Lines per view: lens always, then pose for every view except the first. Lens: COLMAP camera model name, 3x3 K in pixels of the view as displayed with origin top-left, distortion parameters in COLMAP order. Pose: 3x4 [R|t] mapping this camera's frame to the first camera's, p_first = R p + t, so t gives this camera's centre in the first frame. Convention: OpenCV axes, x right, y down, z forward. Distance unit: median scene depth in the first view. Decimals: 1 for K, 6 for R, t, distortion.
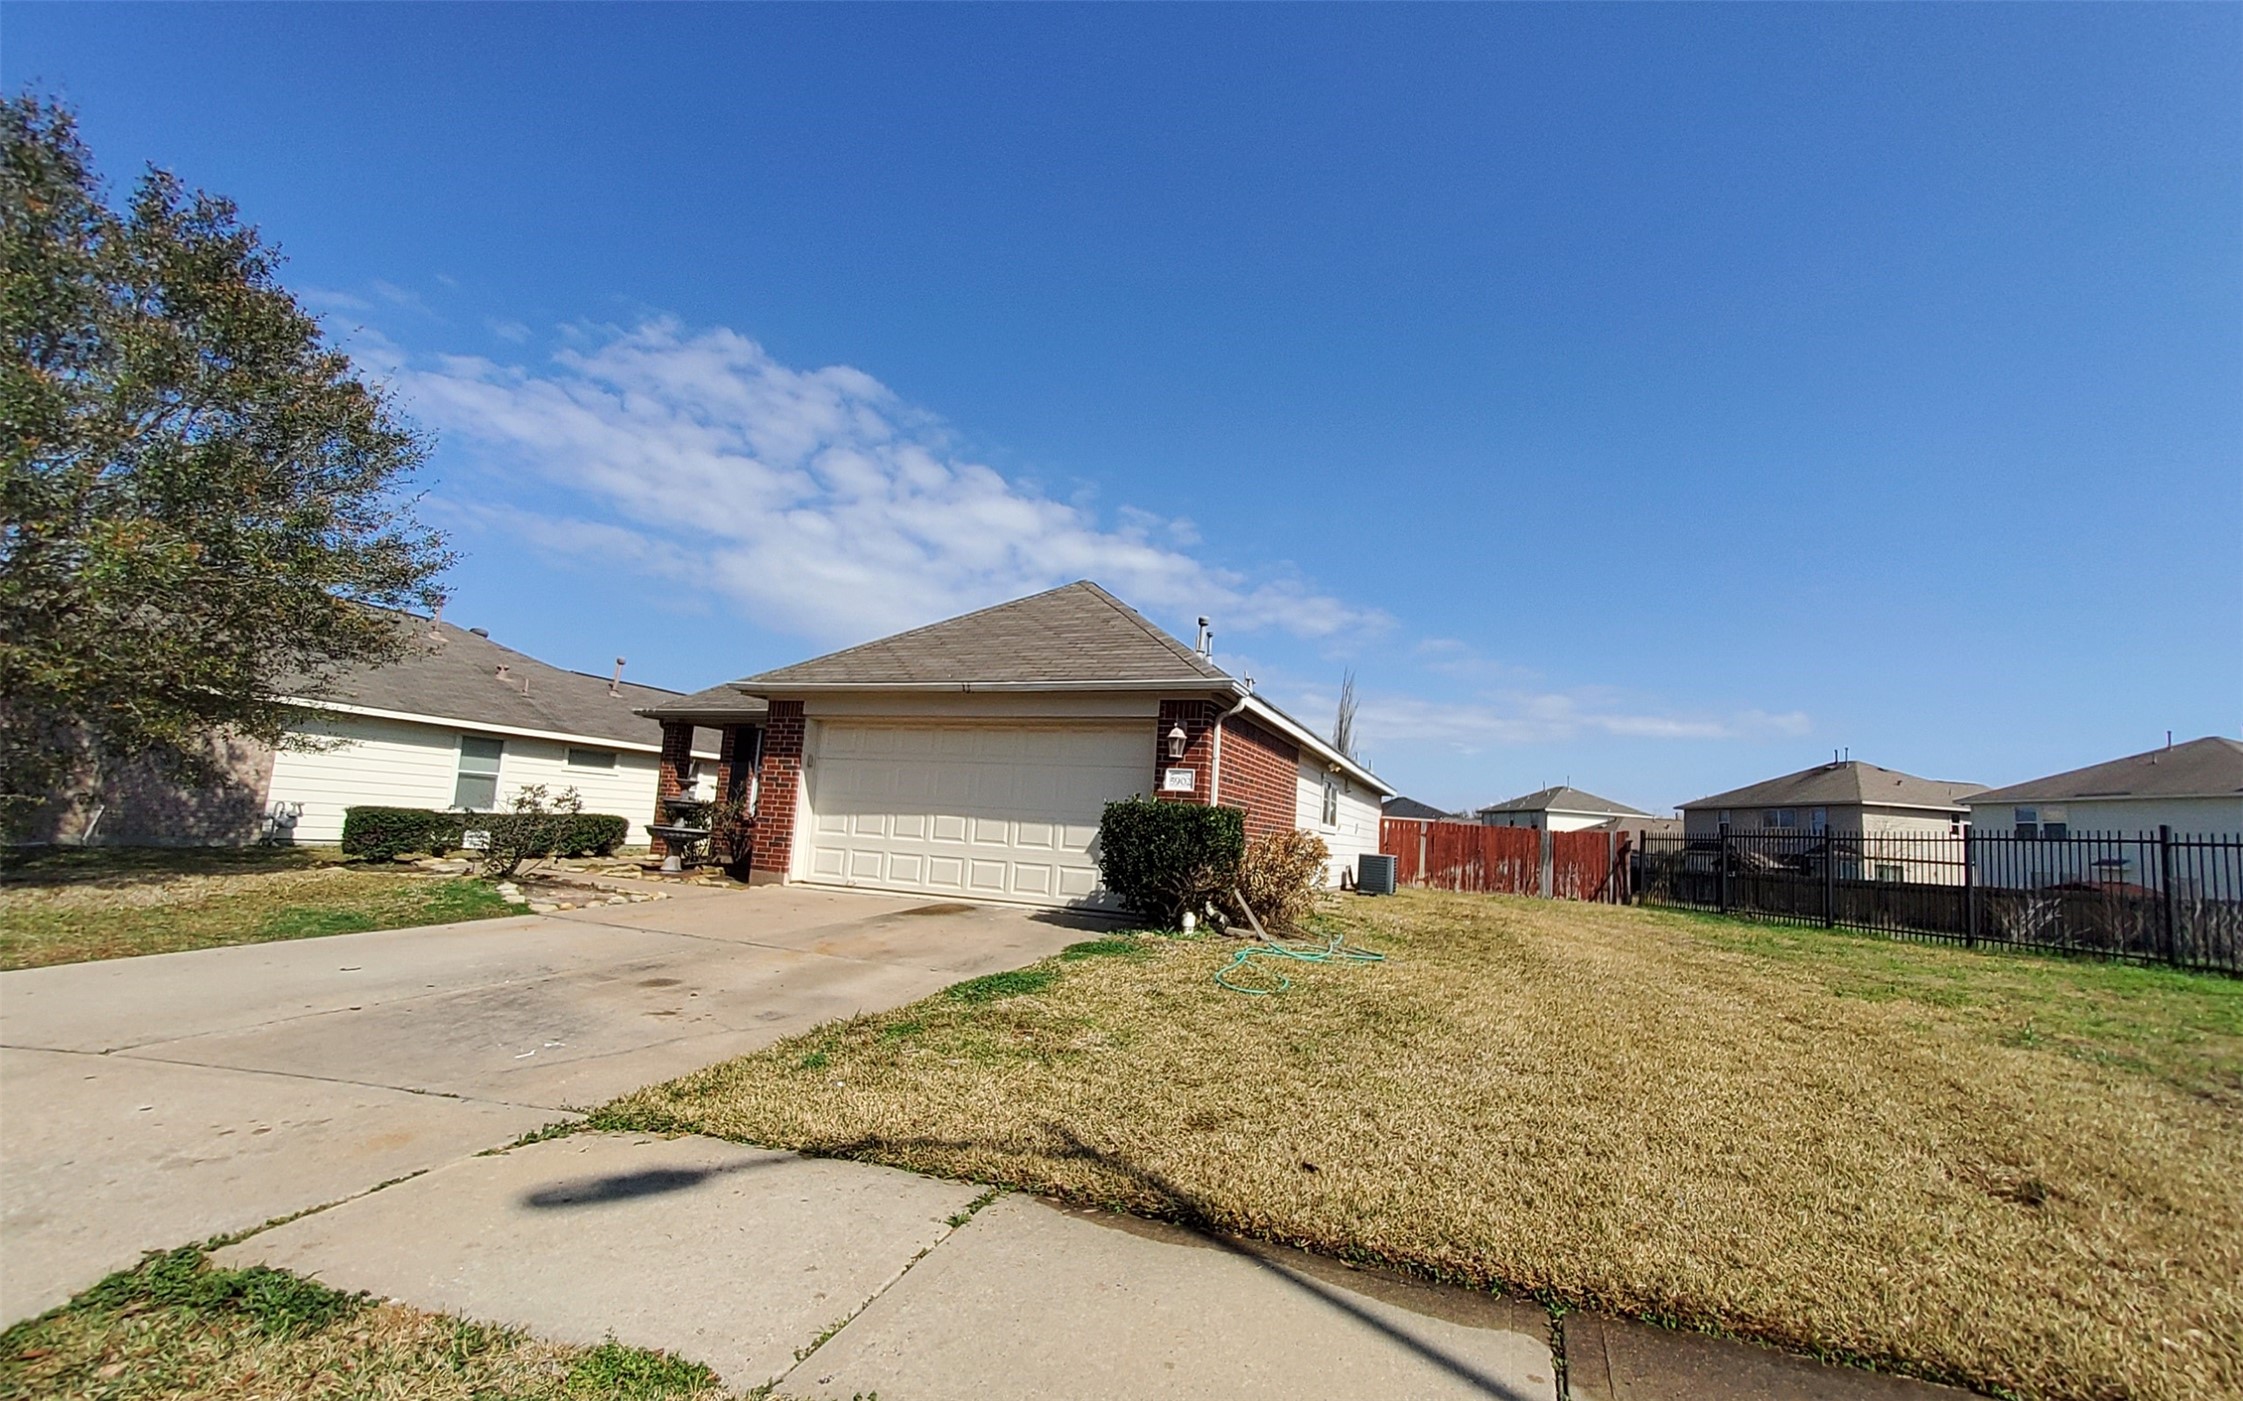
lens RADIAL K [[892.0, 0, 1139.5], [0, 892.0, 725.2], [0, 0, 1]] dist [0.003794, -0.006594]
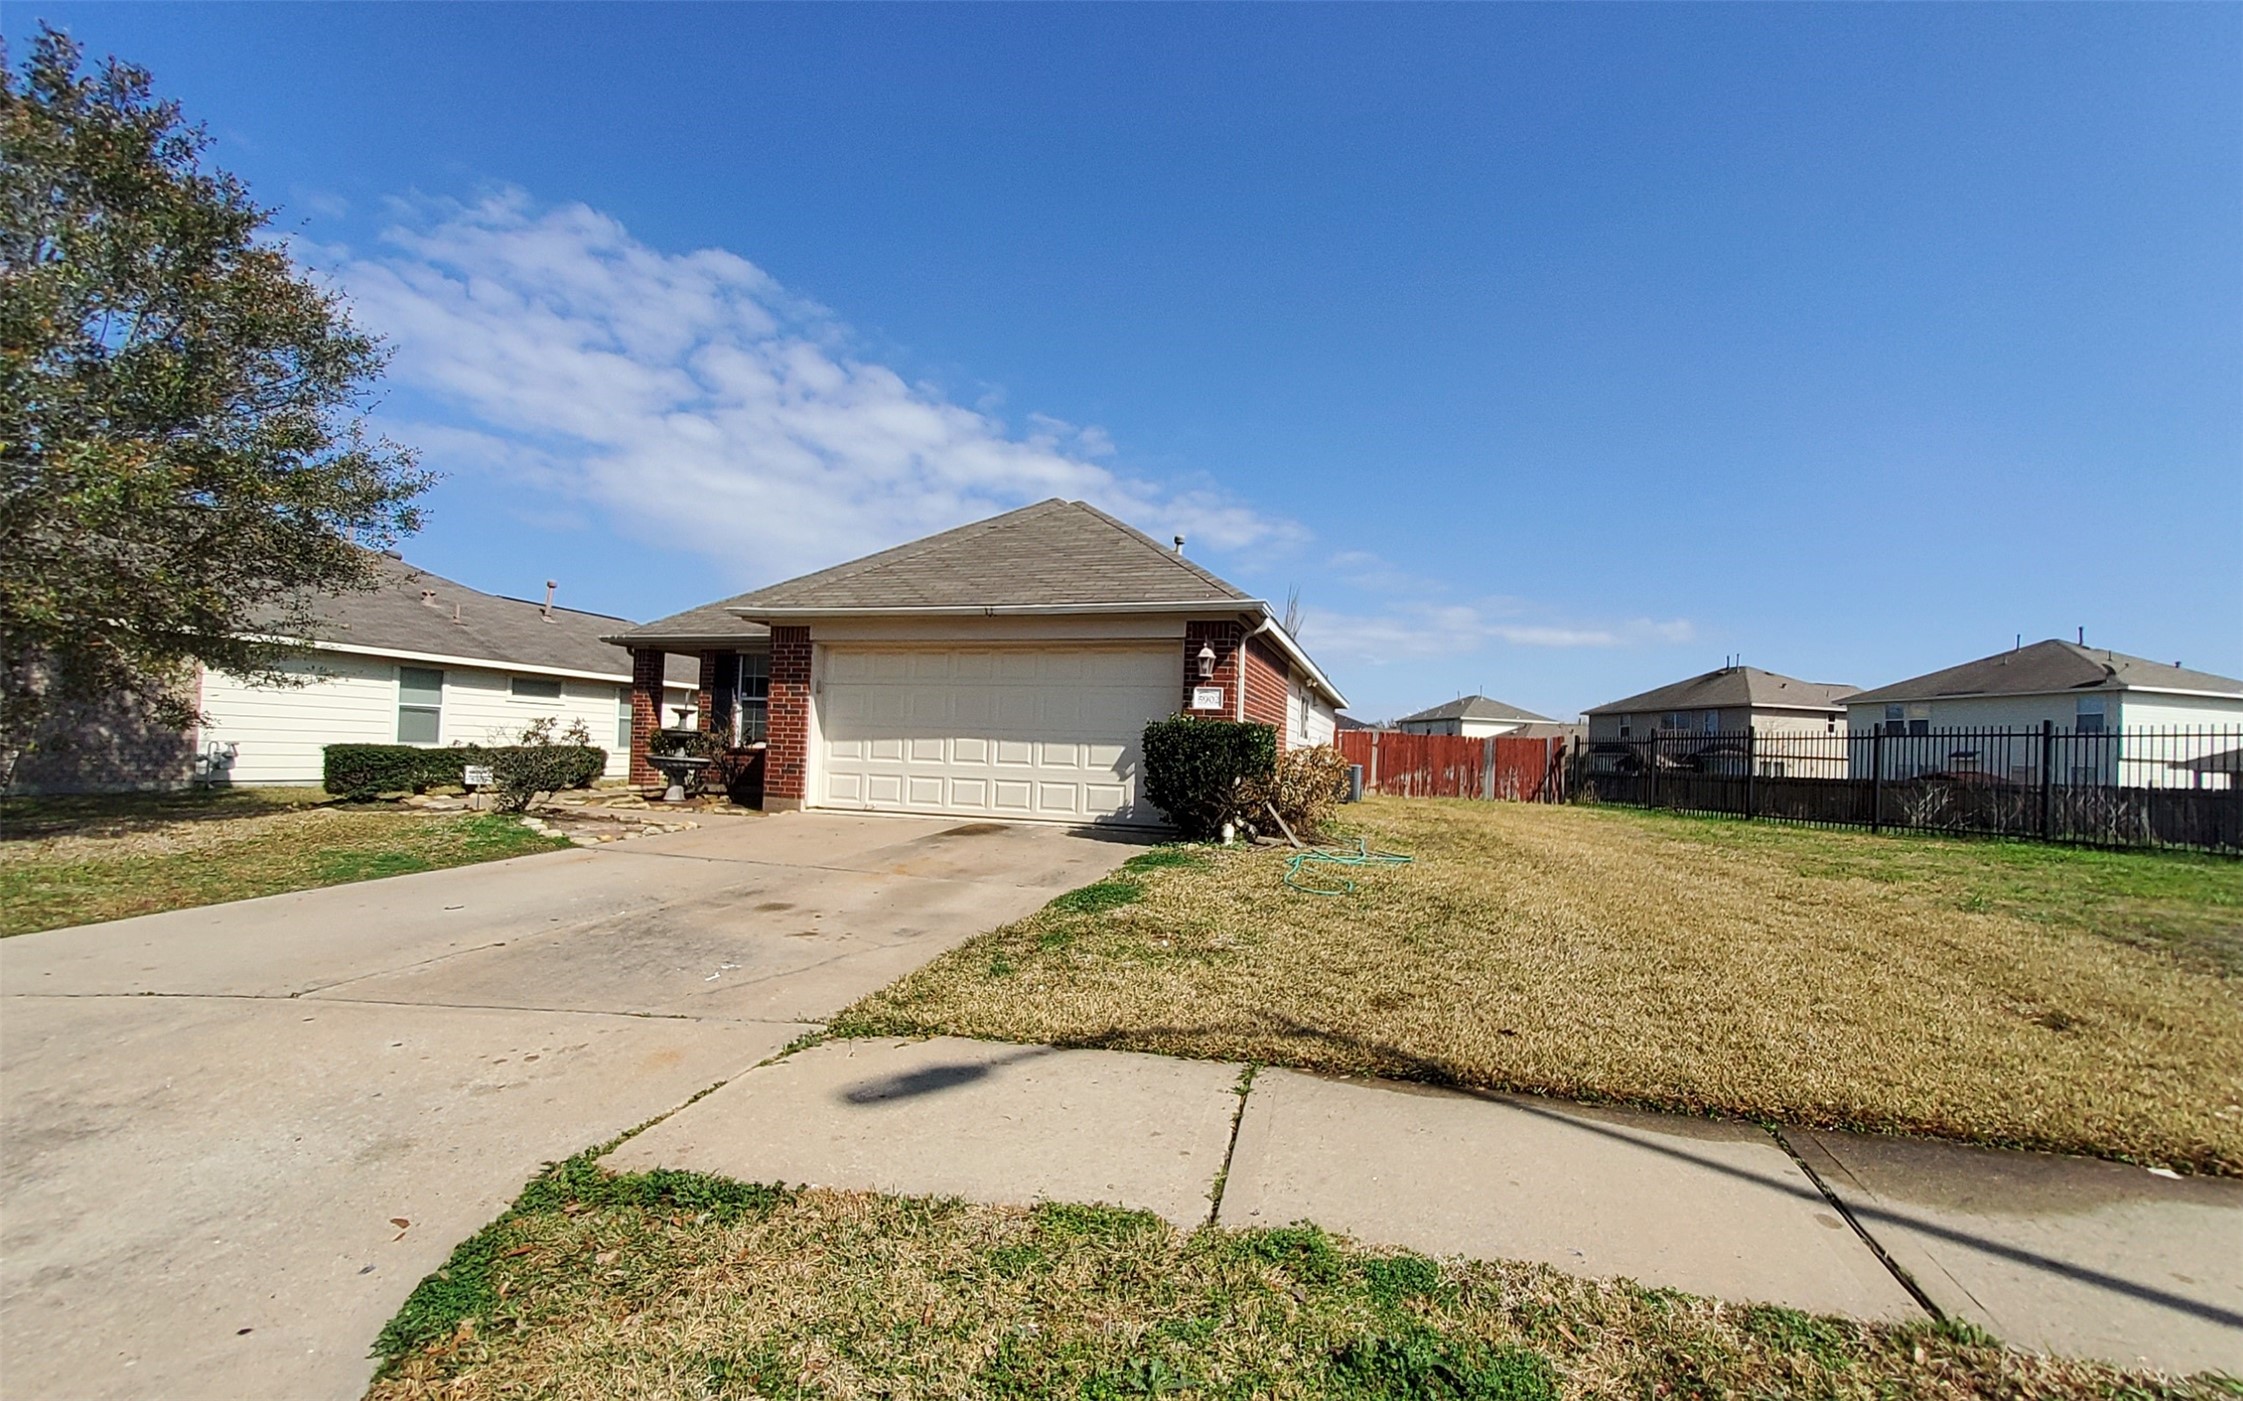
lens RADIAL K [[892.0, 0, 1139.5], [0, 892.0, 725.2], [0, 0, 1]] dist [0.003794, -0.006594]
pose [[0.995587, -0.023723, 0.090794, -0.119973], [0.015171, 0.995481, 0.093740, -0.005602], [-0.092607, -0.091949, 0.991448, -0.021747]]
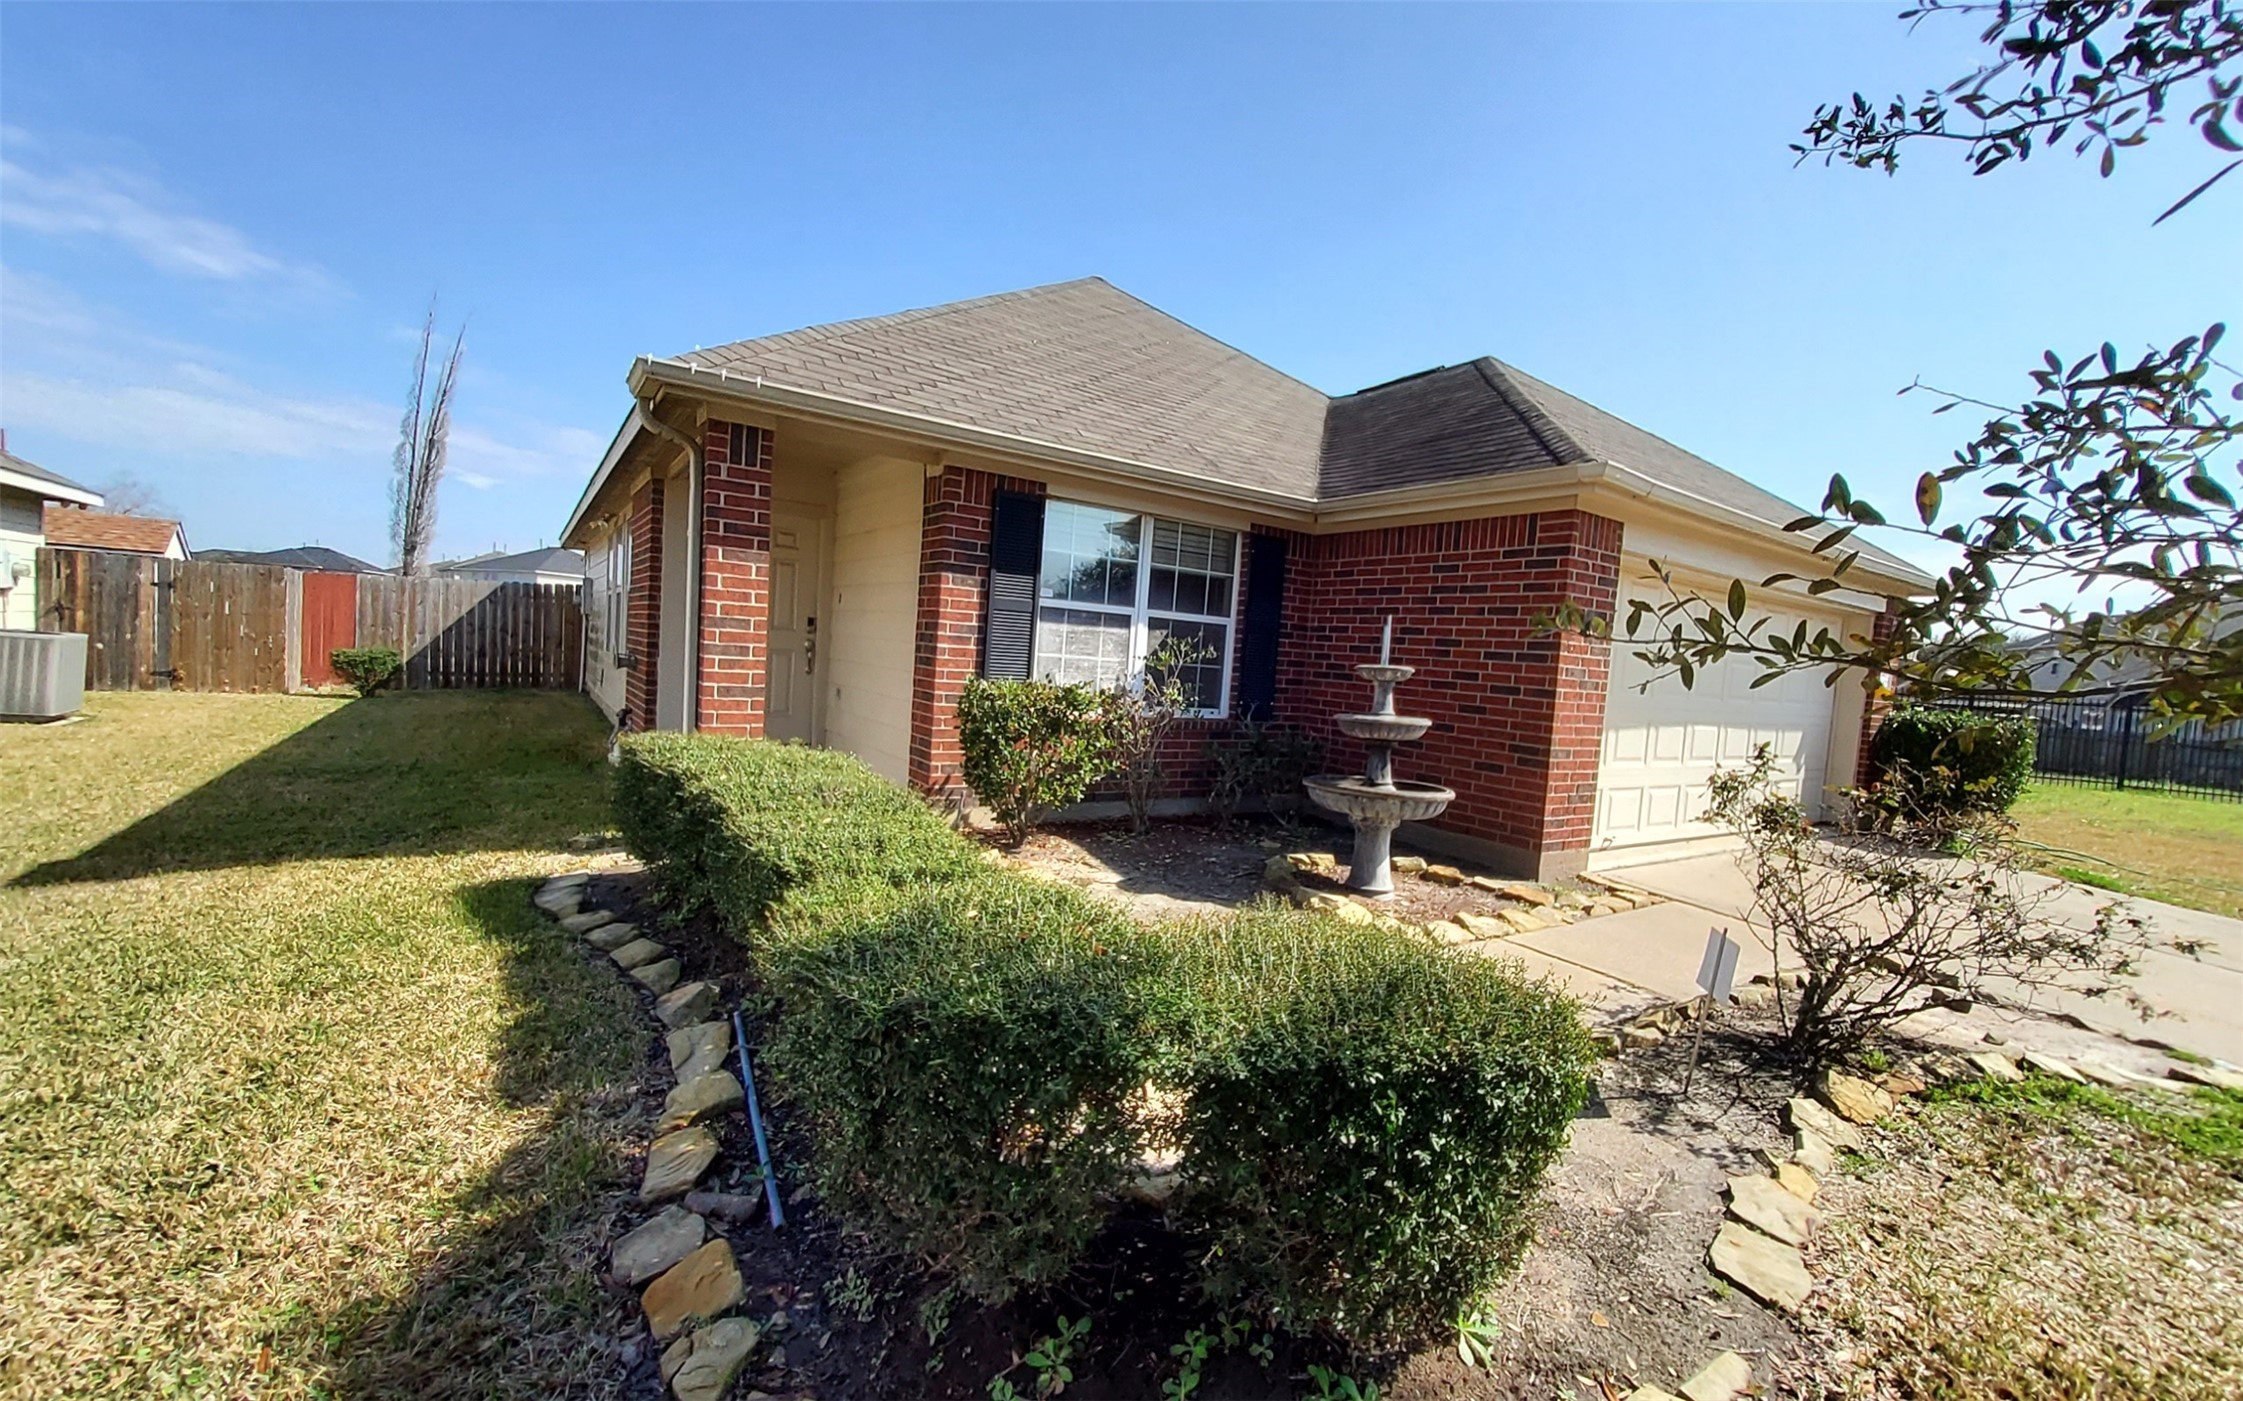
lens RADIAL K [[908.8, 0, 1171.6], [0, 908.8, 702.4], [0, 0, 1]] dist [-0.019079, 0.000163]
pose [[0.550776, -0.064471, 0.832160, -1.093713], [-0.140883, 0.975526, 0.168823, 0.025954], [-0.822677, -0.210221, 0.528213, 1.038594]]
